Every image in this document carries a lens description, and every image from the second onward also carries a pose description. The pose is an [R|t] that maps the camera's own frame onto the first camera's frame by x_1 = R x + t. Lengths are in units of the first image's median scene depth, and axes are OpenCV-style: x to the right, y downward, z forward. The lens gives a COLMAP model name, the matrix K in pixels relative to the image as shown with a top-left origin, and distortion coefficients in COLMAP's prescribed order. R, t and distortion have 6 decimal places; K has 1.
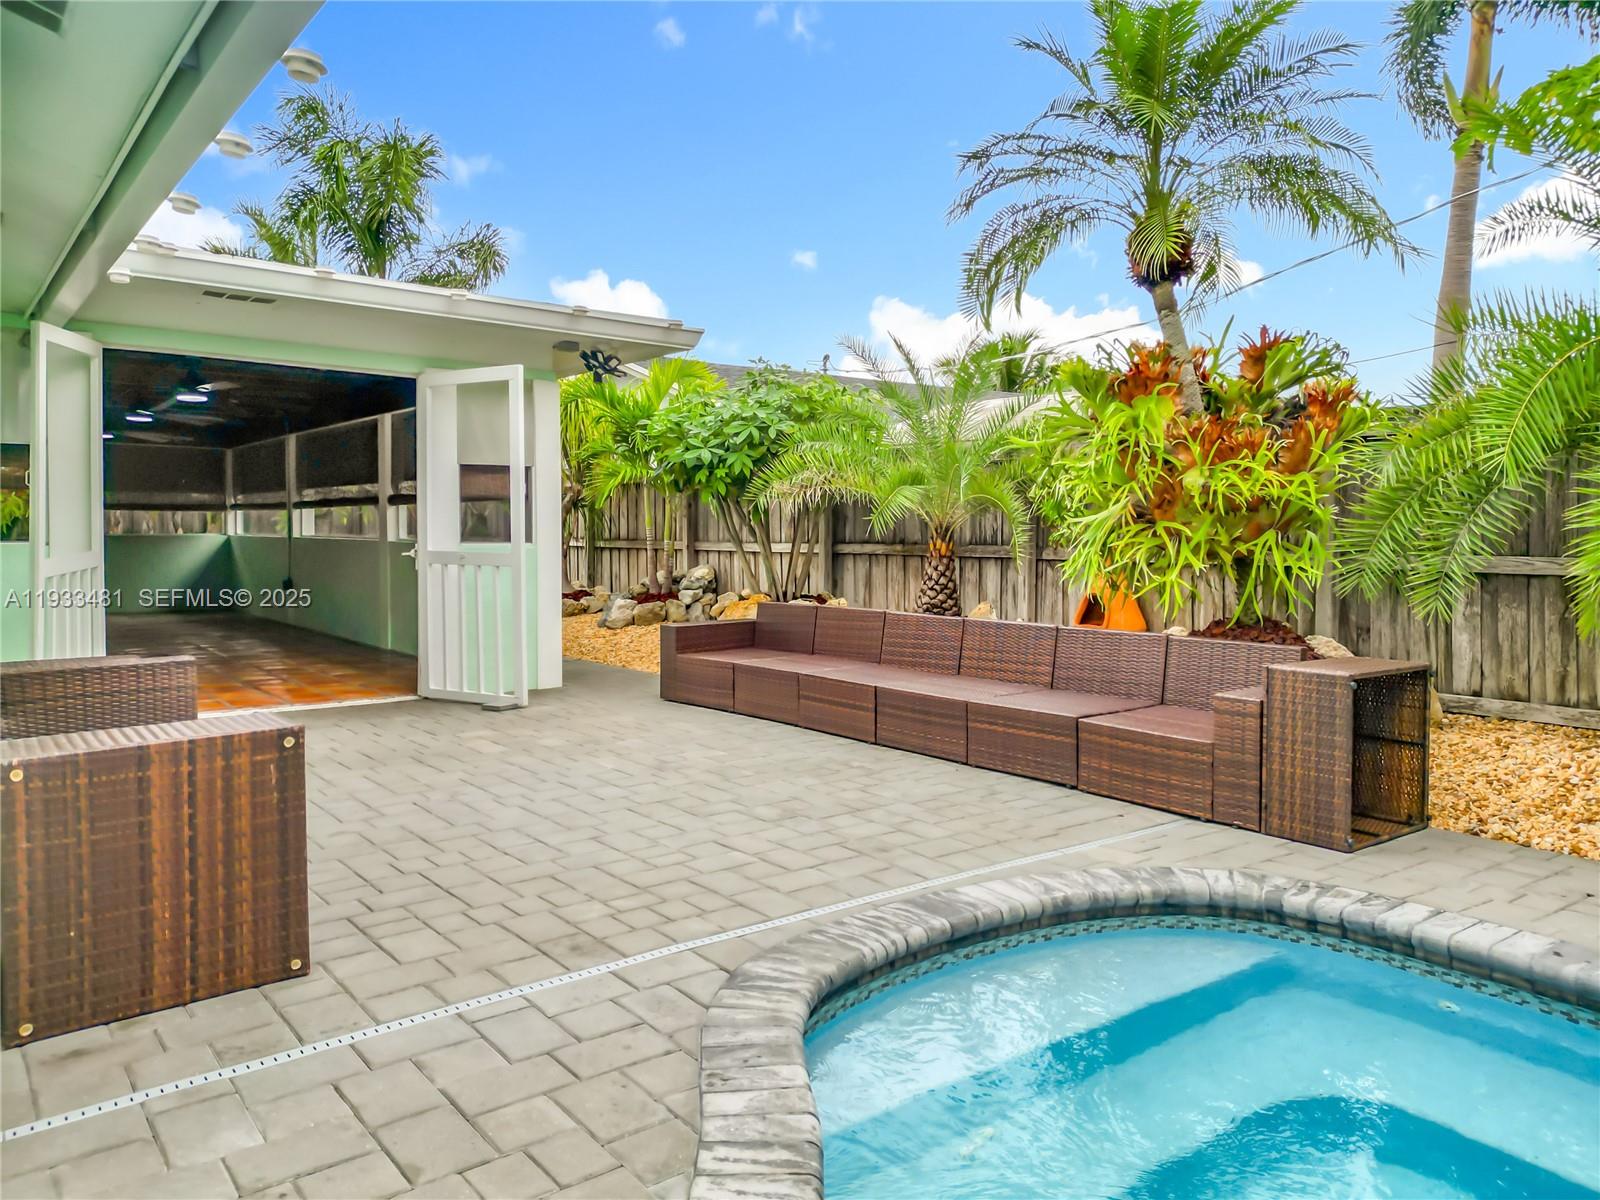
lens RADIAL K [[1135.9, 0, 795.2], [0, 1135.9, 558.0], [0, 0, 1]] dist [0.067317, -0.045015]
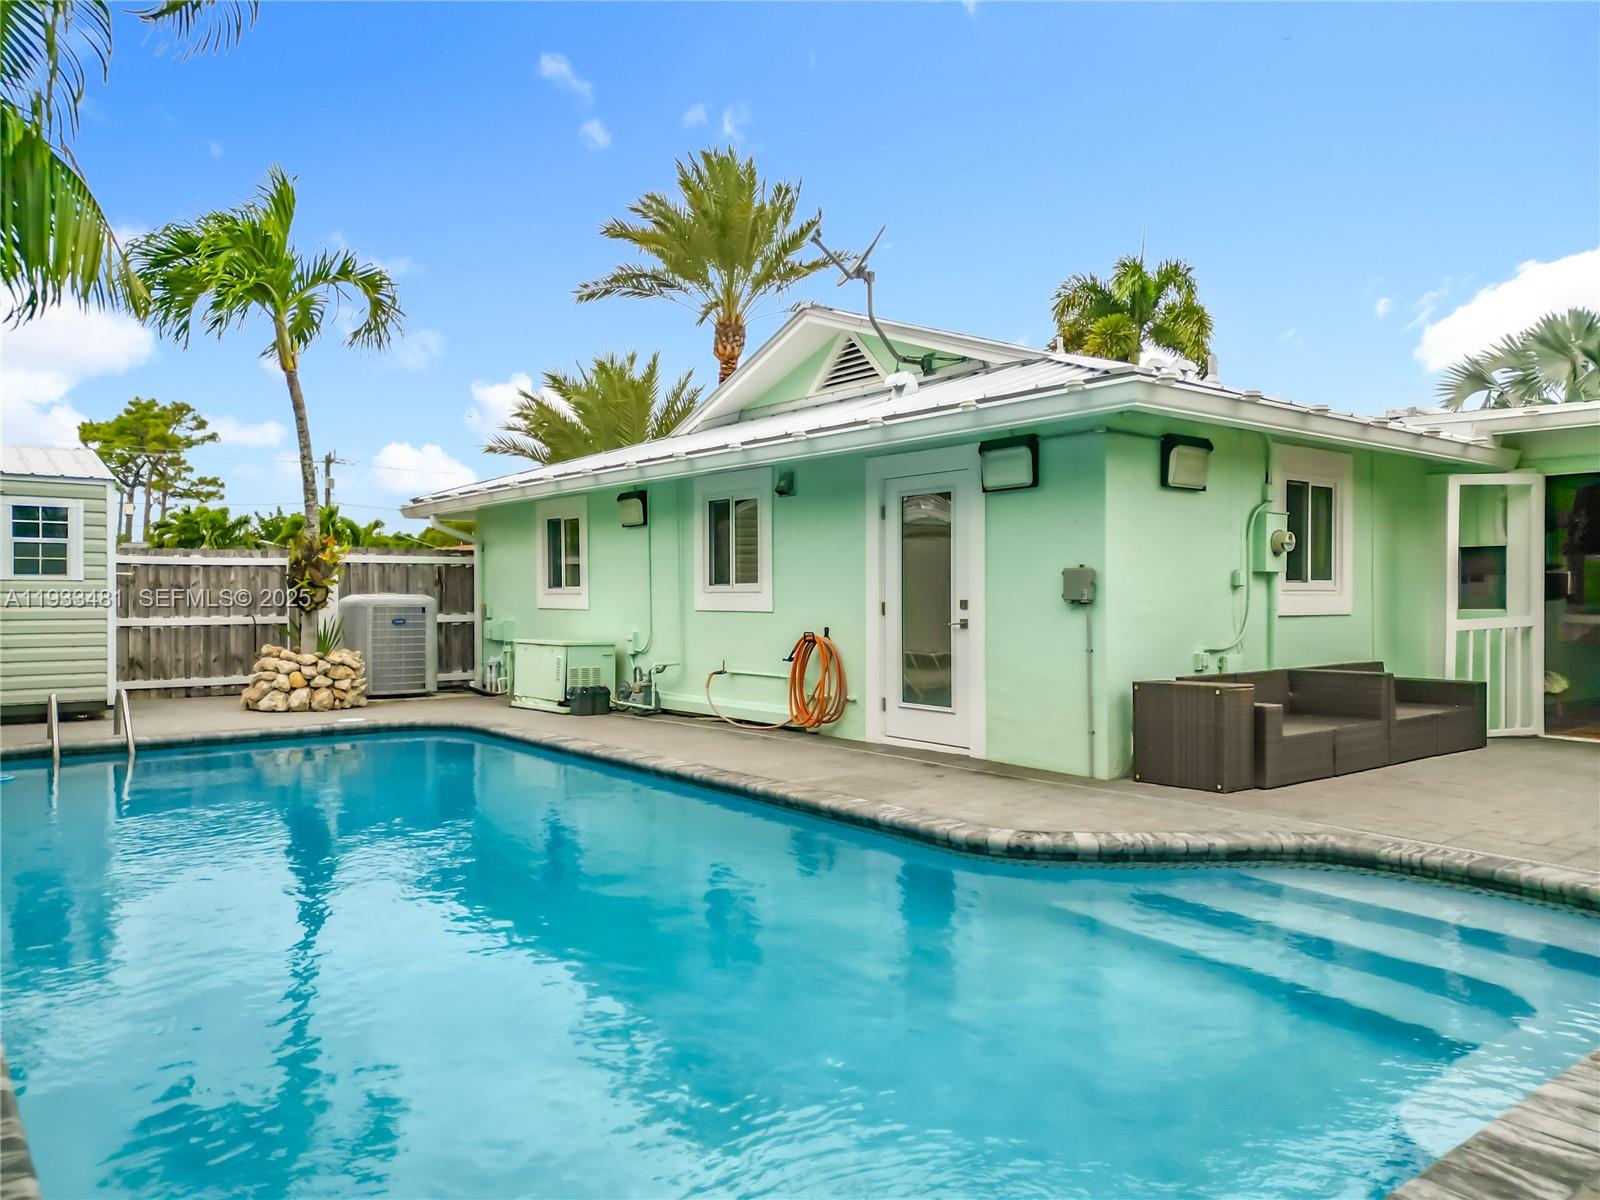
lens RADIAL K [[1147.1, 0, 800.0], [0, 1147.1, 600.0], [0, 0, 1]] dist [0.074467, -0.091149]
pose [[0.015333, 0.004955, -0.999870, 1.776162], [-0.023583, 0.999711, 0.004592, -0.017671], [0.999604, 0.023509, 0.015446, 0.096019]]
